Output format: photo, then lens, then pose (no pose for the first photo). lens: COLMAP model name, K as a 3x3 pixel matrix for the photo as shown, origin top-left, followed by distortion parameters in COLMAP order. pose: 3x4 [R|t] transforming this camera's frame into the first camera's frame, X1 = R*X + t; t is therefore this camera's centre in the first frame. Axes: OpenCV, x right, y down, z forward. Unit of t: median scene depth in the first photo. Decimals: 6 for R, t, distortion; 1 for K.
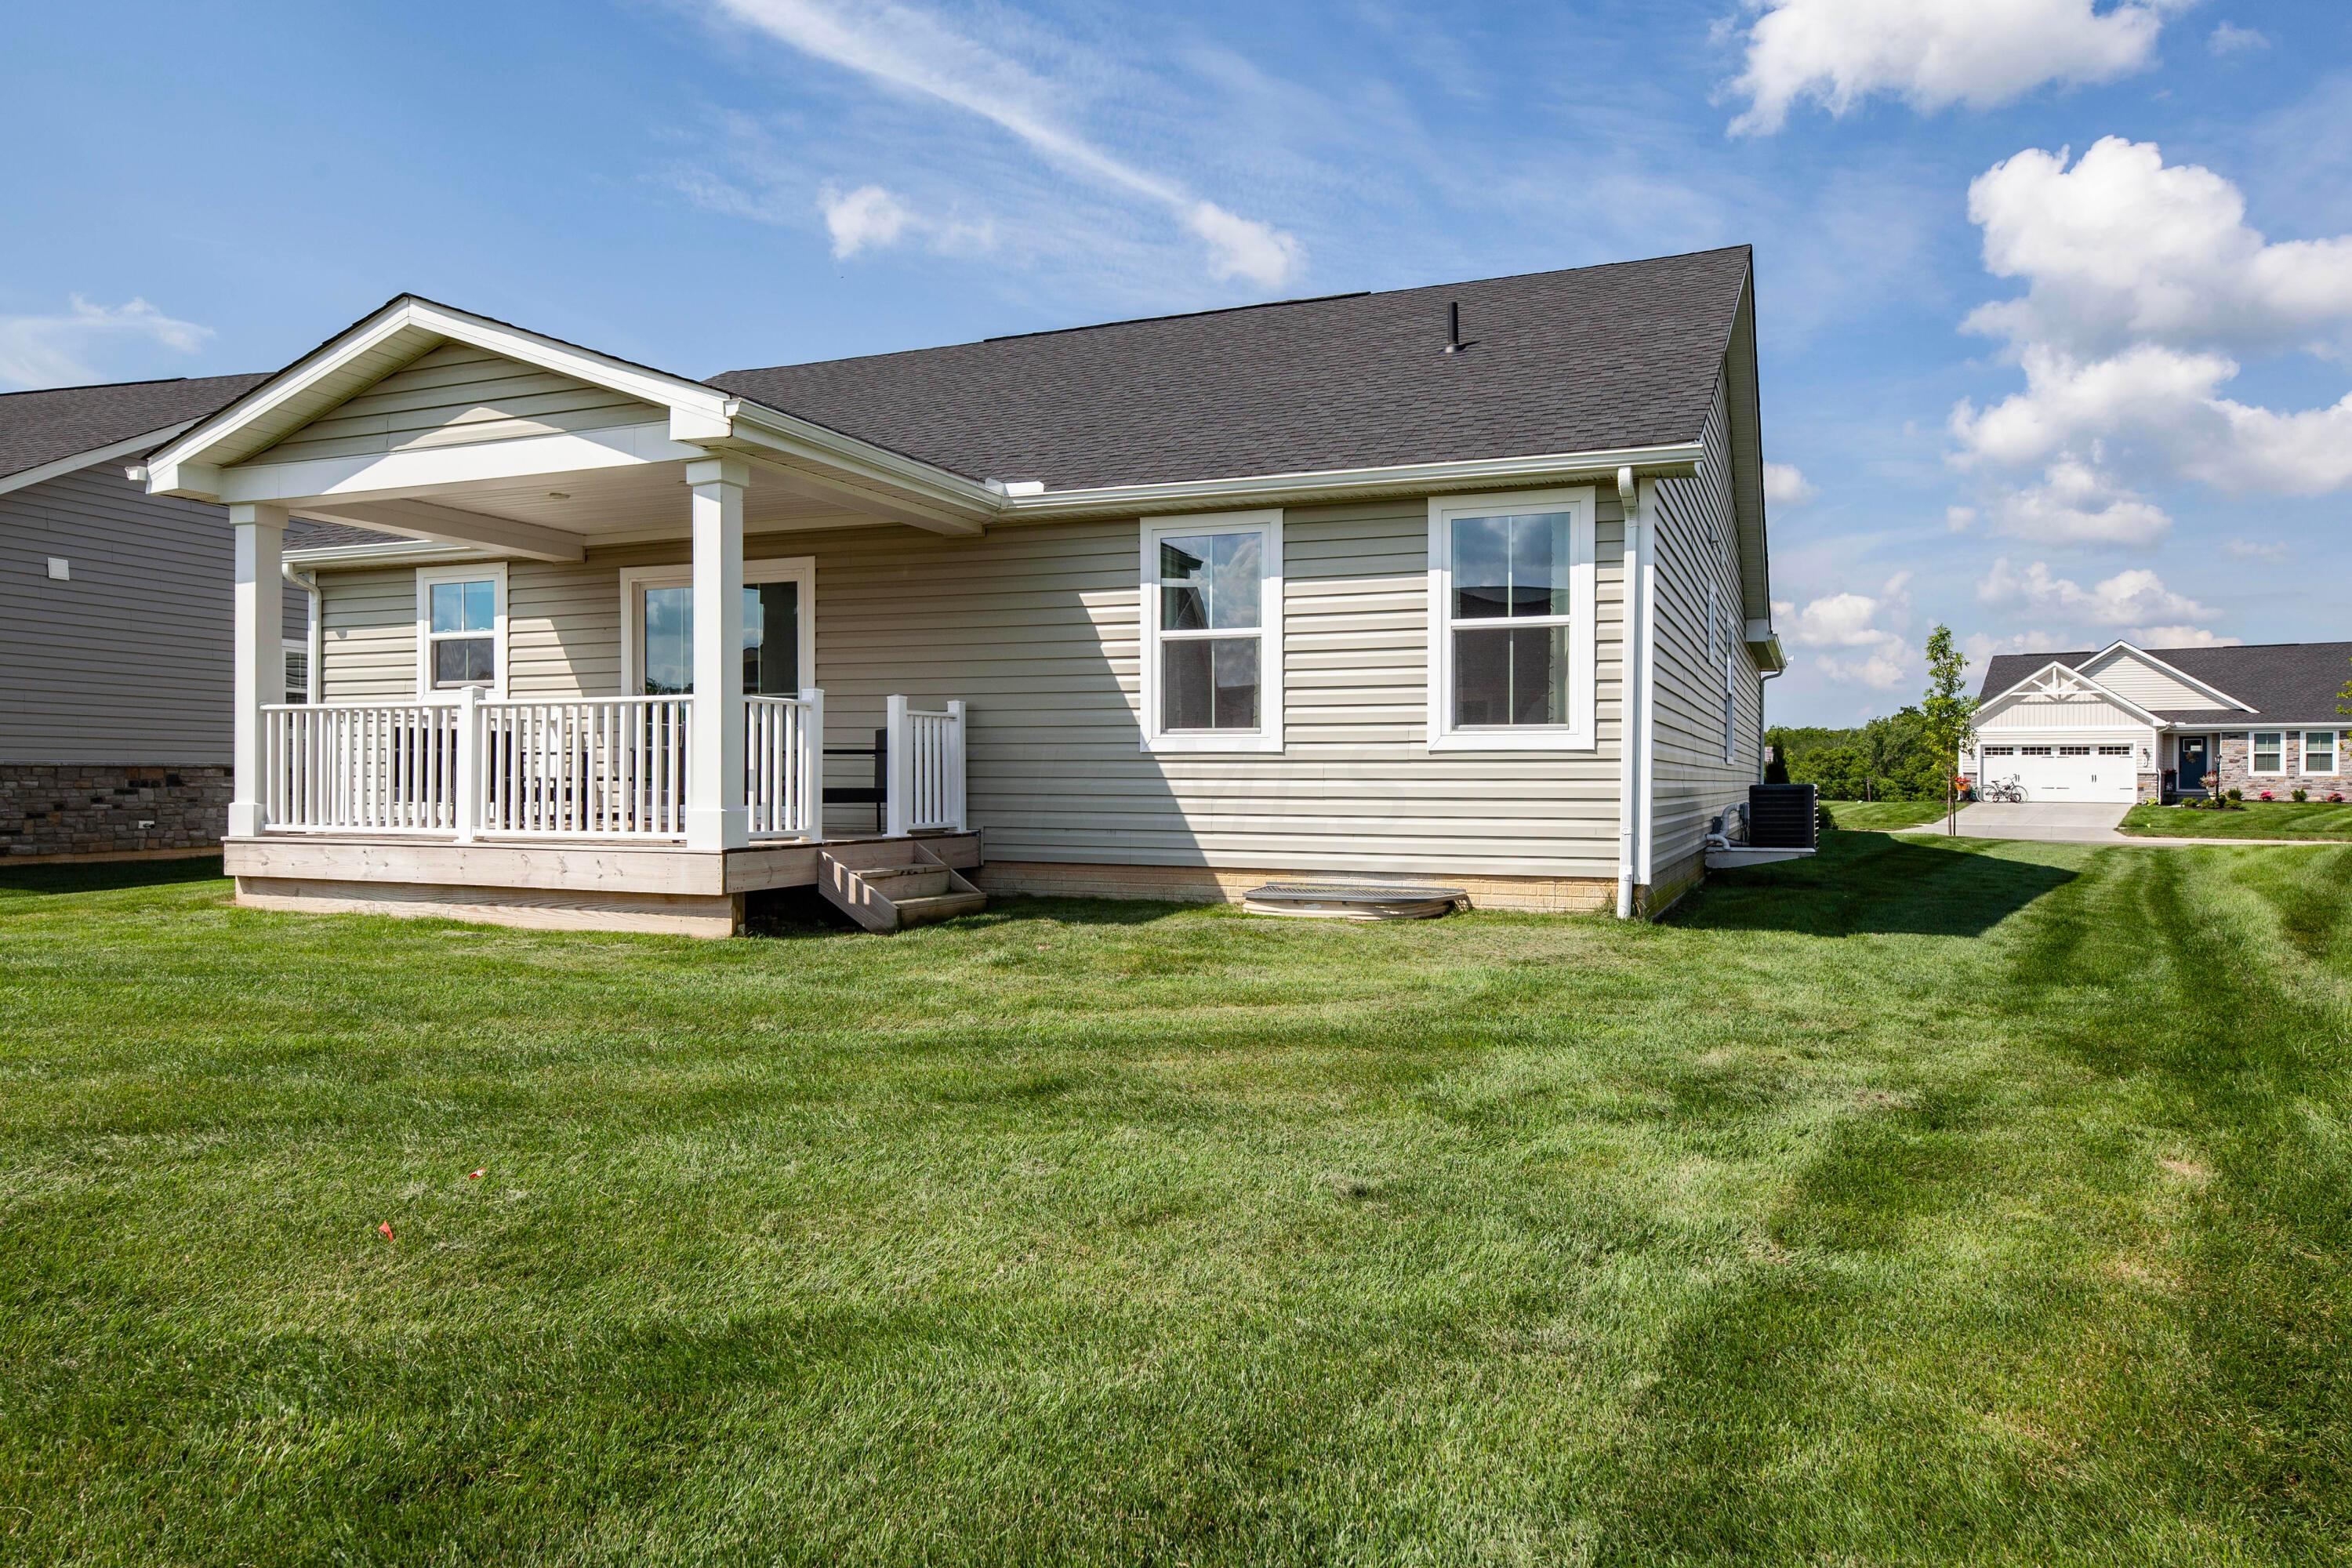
lens RADIAL K [[1478.4, 0, 1179.5], [0, 1478.4, 782.9], [0, 0, 1]] dist [-0.004221, -0.001836]
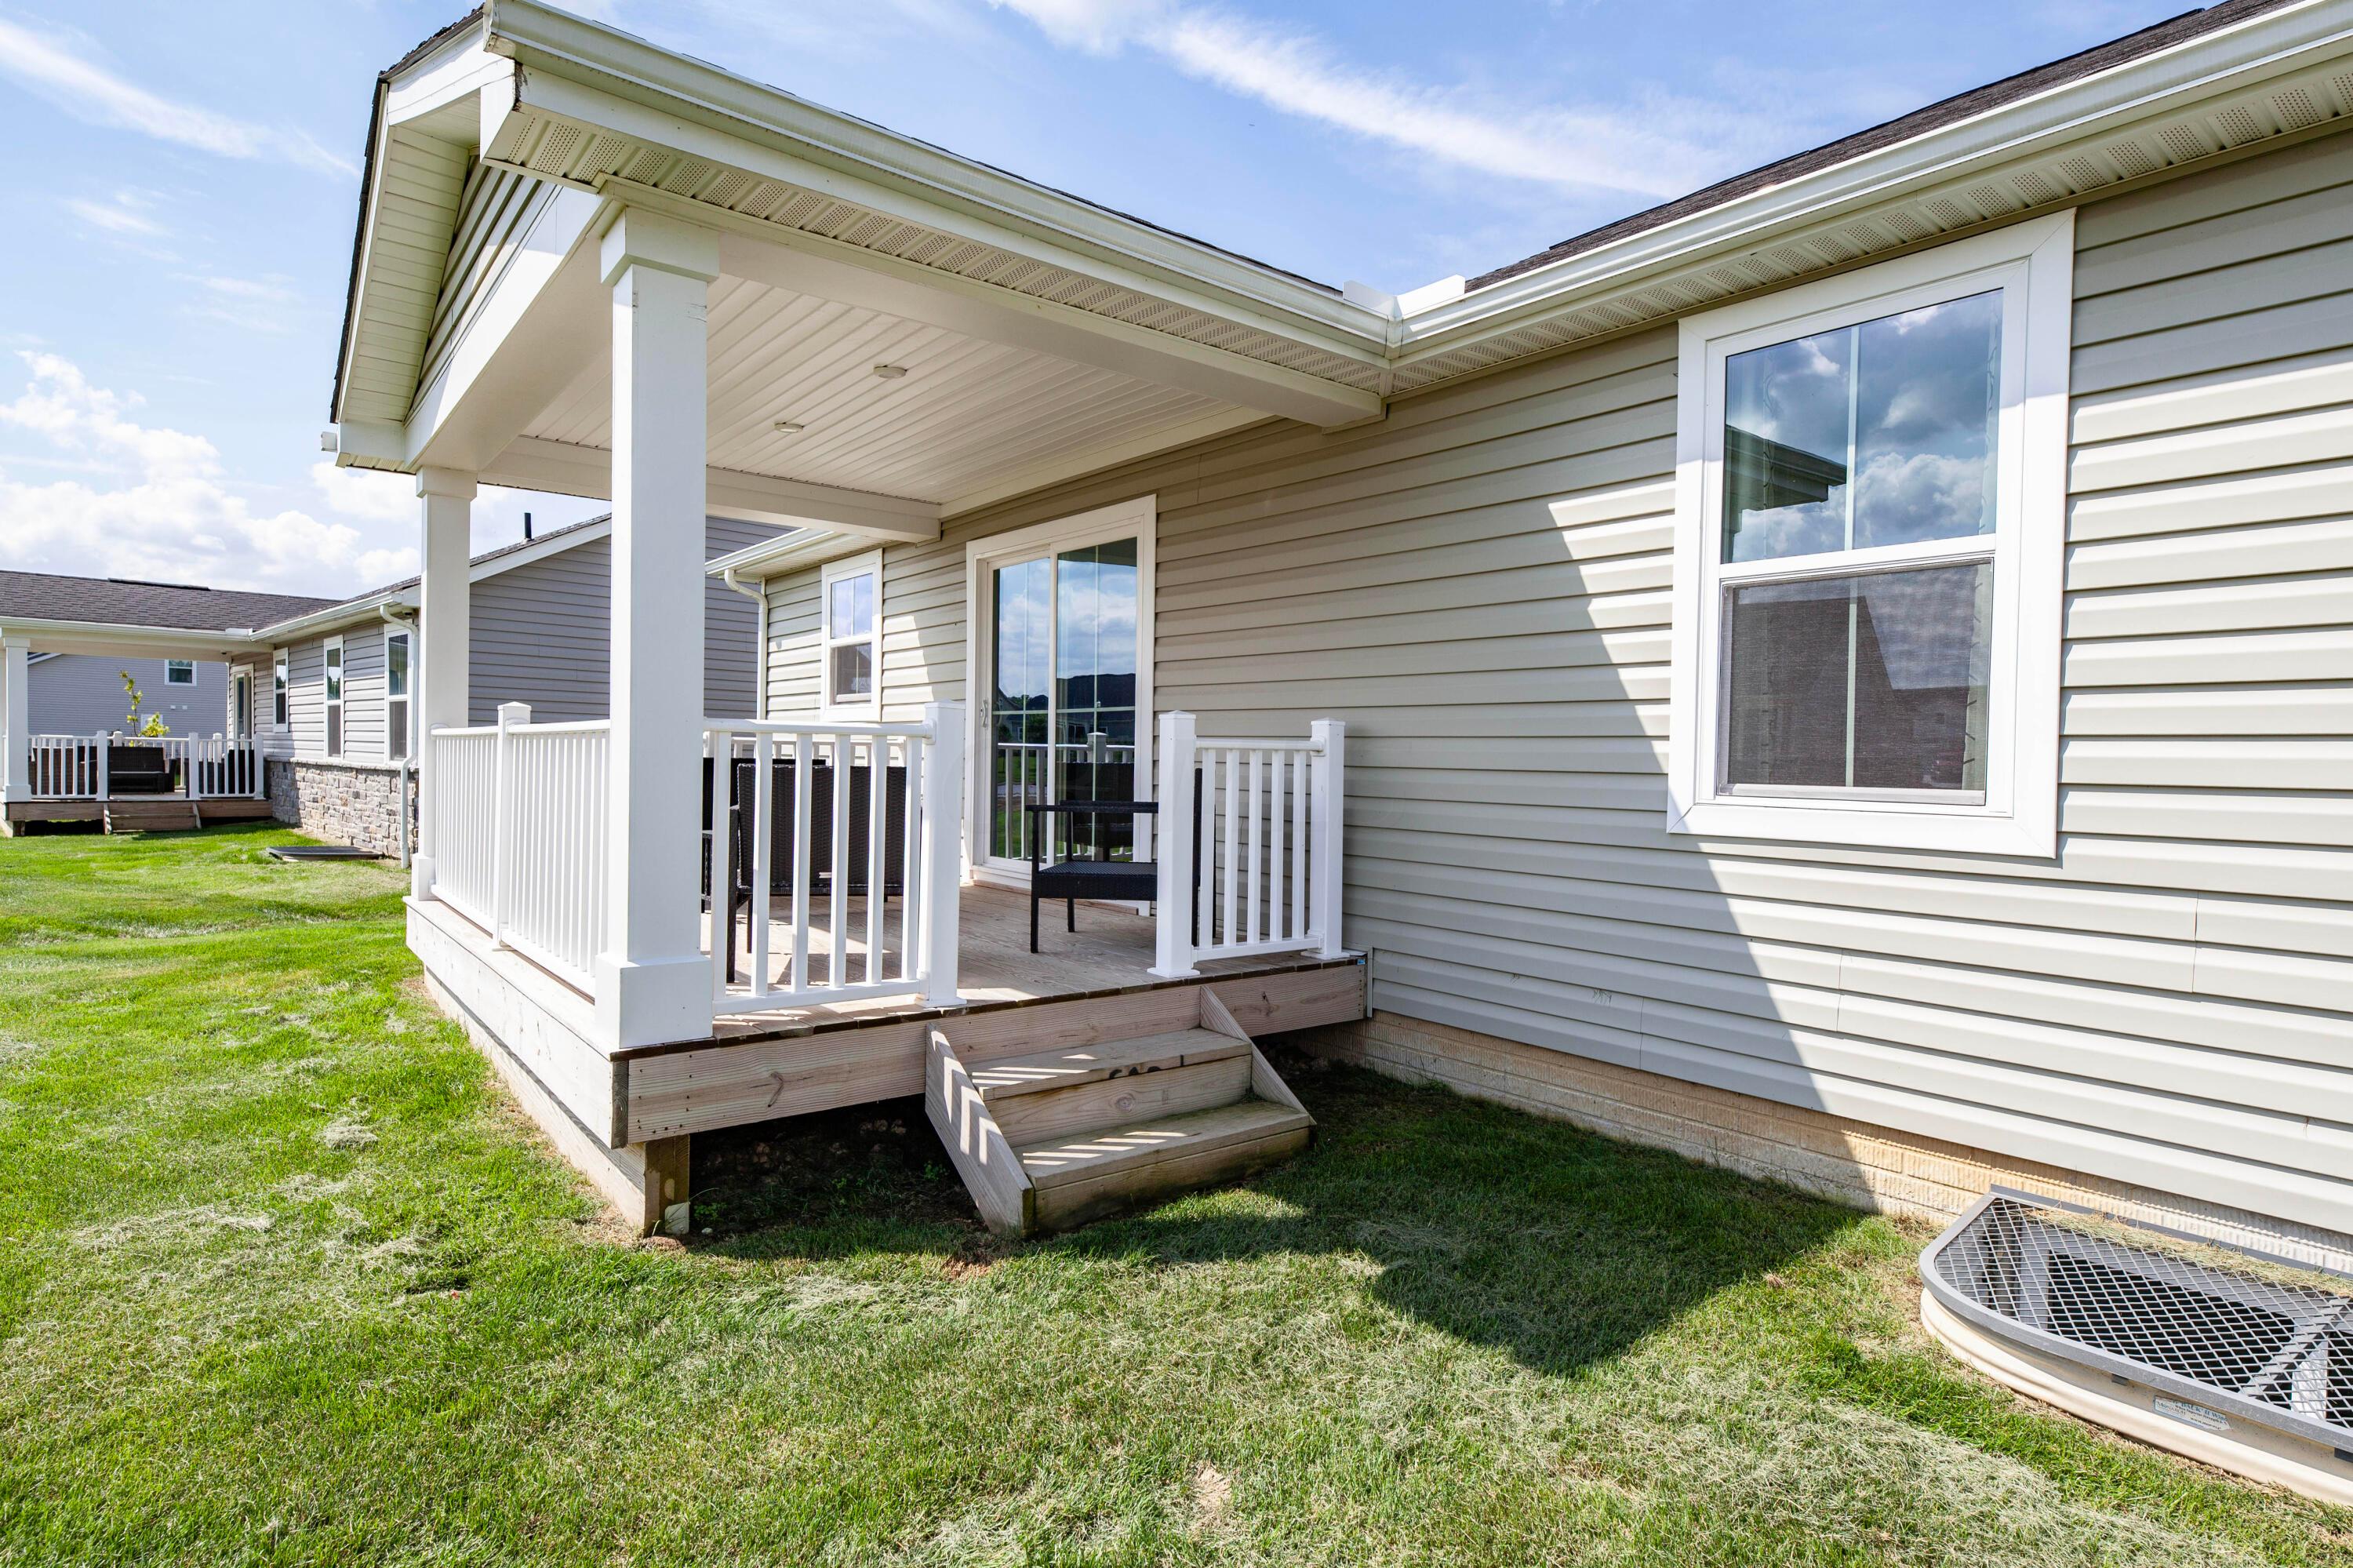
lens RADIAL K [[1214.3, 0, 1188.1], [0, 1214.3, 780.5], [0, 0, 1]] dist [0.000010, -0.000549]
pose [[0.883146, 0.023940, -0.468487, 0.018360], [-0.023066, 0.999705, 0.007603, -0.036367], [0.468531, 0.004091, 0.883438, 0.594946]]
